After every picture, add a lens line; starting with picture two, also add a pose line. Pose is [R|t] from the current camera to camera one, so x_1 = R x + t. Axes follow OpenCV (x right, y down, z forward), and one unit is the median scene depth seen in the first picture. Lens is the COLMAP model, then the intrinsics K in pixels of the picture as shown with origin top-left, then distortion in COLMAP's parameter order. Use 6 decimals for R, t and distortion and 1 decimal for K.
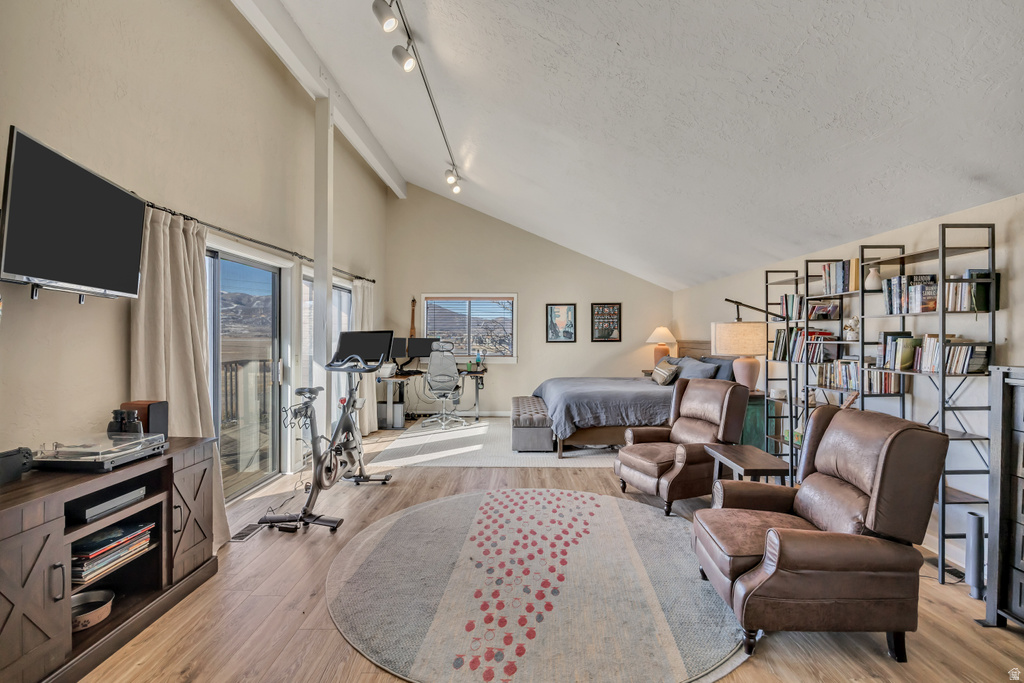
lens RADIAL K [[451.3, 0, 507.5], [0, 451.3, 332.9], [0, 0, 1]] dist [-0.016279, 0.000811]
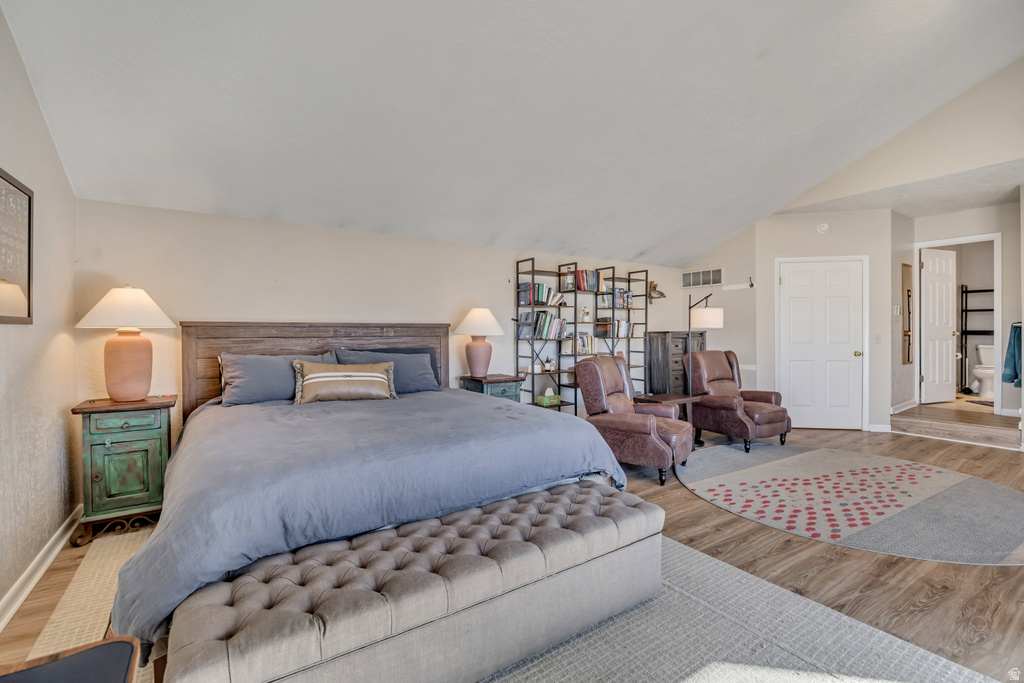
lens RADIAL K [[451.3, 0, 507.5], [0, 451.3, 332.9], [0, 0, 1]] dist [-0.016279, 0.000811]
pose [[-0.563422, 0.000072, 0.826169, -0.378727], [-0.000377, 1.000000, -0.000344, 0.056483], [-0.826169, -0.000505, -0.563422, 2.120715]]
